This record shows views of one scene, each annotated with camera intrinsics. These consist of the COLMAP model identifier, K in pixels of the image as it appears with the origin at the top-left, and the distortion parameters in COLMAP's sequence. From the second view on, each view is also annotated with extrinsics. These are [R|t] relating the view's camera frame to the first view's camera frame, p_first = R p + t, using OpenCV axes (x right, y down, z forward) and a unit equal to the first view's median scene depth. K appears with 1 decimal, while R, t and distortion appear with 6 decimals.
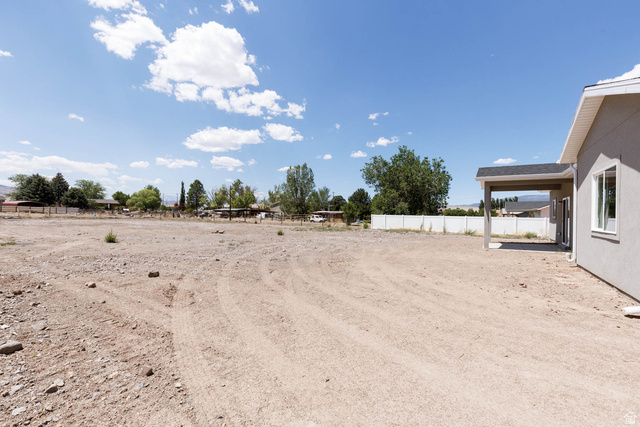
lens RADIAL K [[290.6, 0, 315.4], [0, 290.6, 214.3], [0, 0, 1]] dist [0.002004, 0.000335]
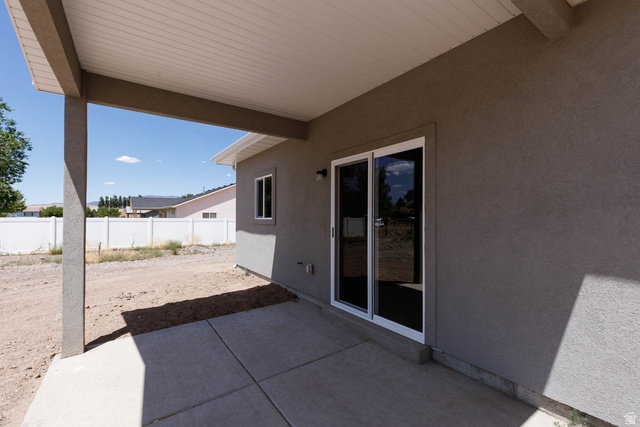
lens RADIAL K [[290.6, 0, 315.4], [0, 290.6, 214.3], [0, 0, 1]] dist [0.002004, 0.000335]
pose [[0.408708, -0.008487, 0.912626, 0.177715], [0.007625, 0.999954, 0.005885, 0.001194], [-0.912633, 0.004553, 0.408753, 0.282820]]
